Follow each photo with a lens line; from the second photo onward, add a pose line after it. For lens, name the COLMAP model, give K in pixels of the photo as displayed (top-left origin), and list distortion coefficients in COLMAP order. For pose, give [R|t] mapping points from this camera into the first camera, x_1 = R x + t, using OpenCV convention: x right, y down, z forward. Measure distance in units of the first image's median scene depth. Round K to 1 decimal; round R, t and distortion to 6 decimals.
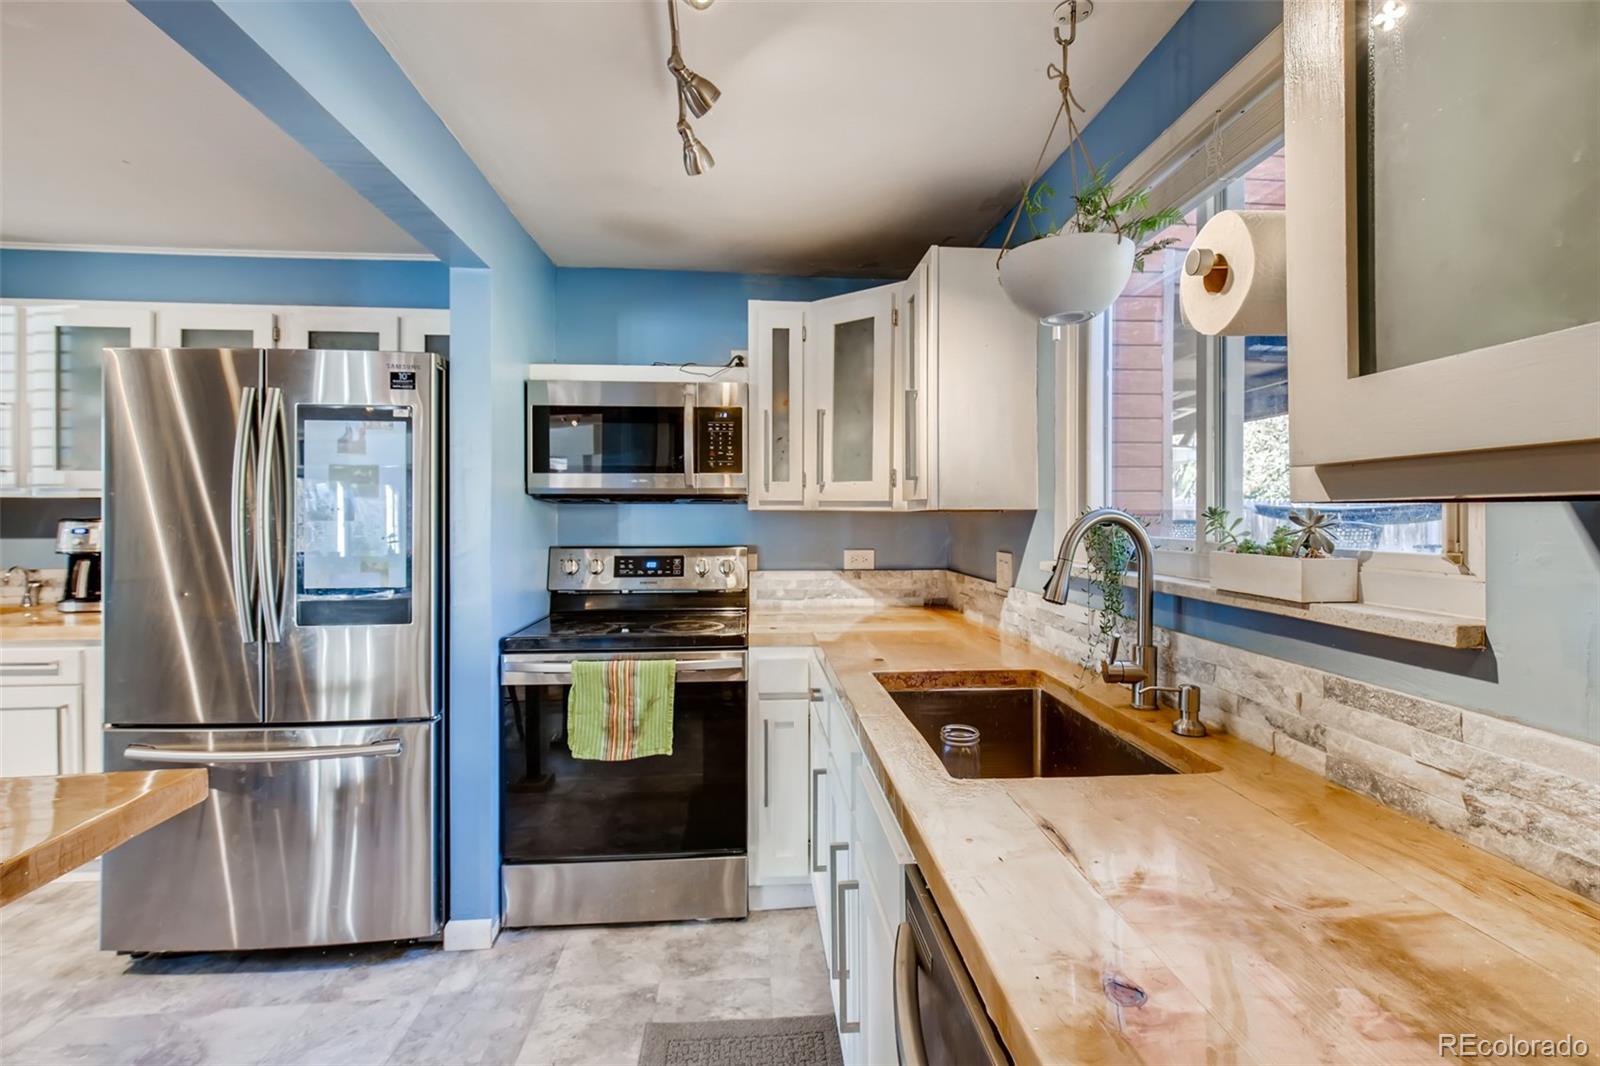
lens RADIAL K [[729.0, 0, 803.8], [0, 729.0, 522.6], [0, 0, 1]] dist [-0.001969, -0.000220]
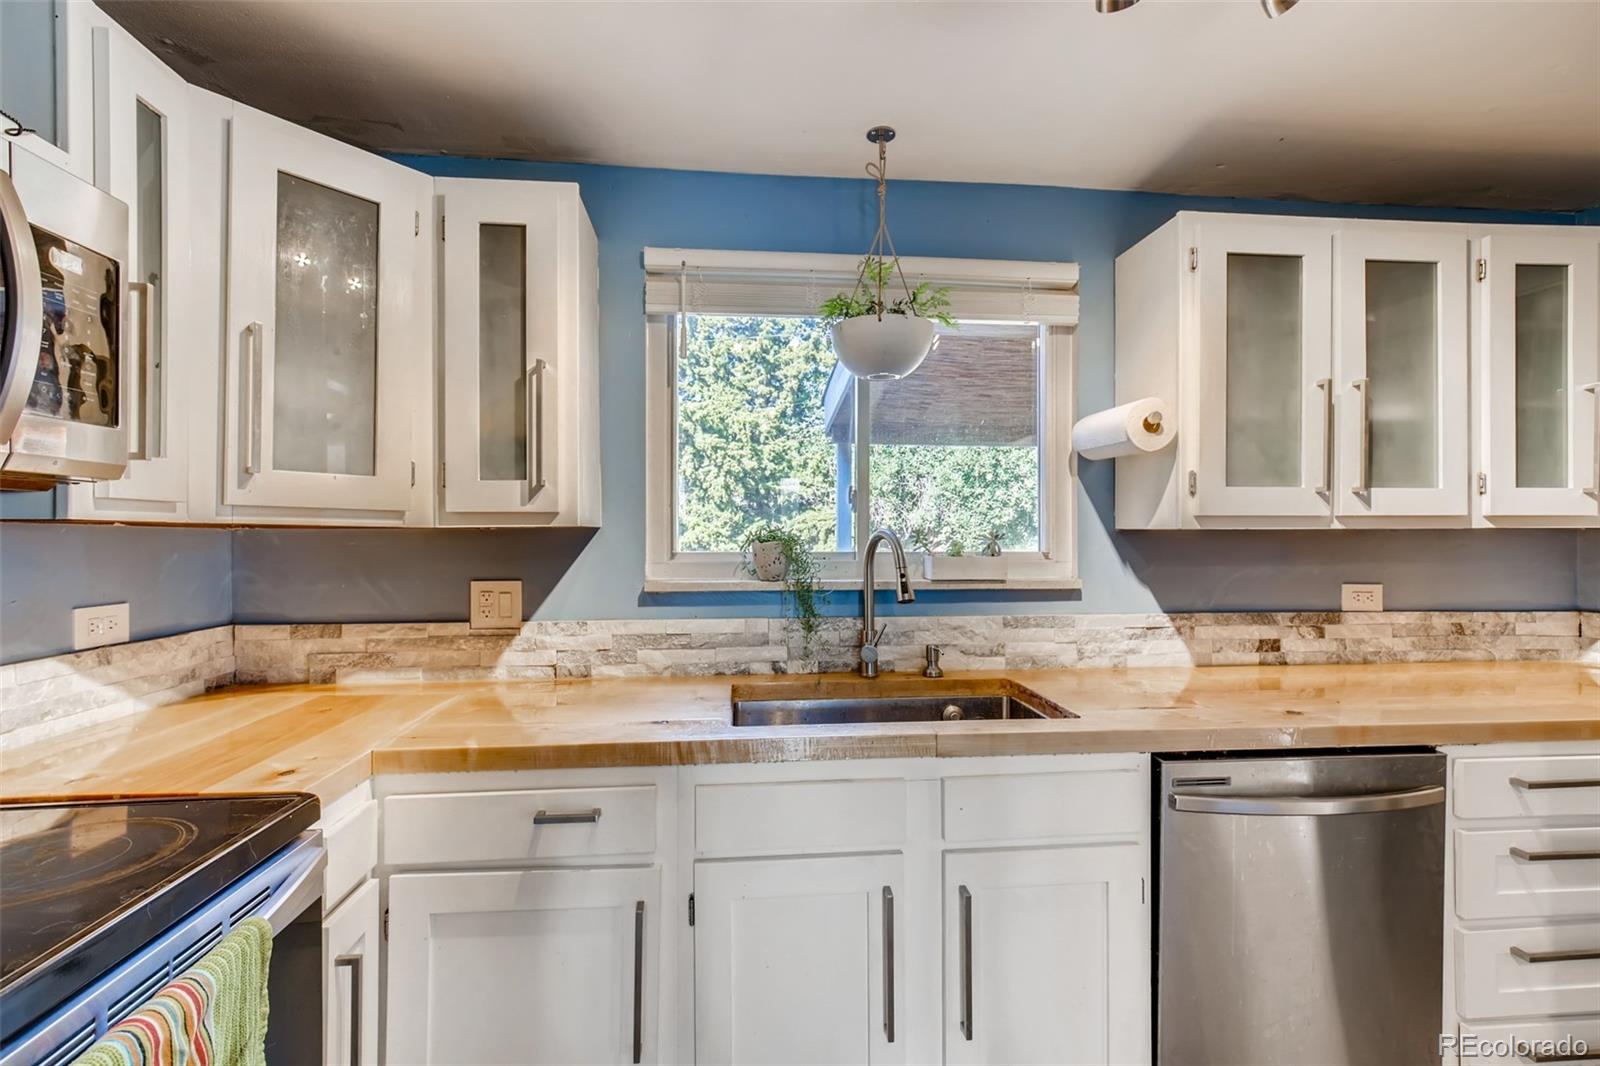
lens RADIAL K [[729.0, 0, 802.2], [0, 729.0, 530.7], [0, 0, 1]] dist [-0.001969, -0.000220]
pose [[-0.023748, 0.000527, 0.999718, -0.418018], [0.009028, 0.999959, -0.000313, -0.007754], [-0.999677, 0.009018, -0.023752, 0.549759]]
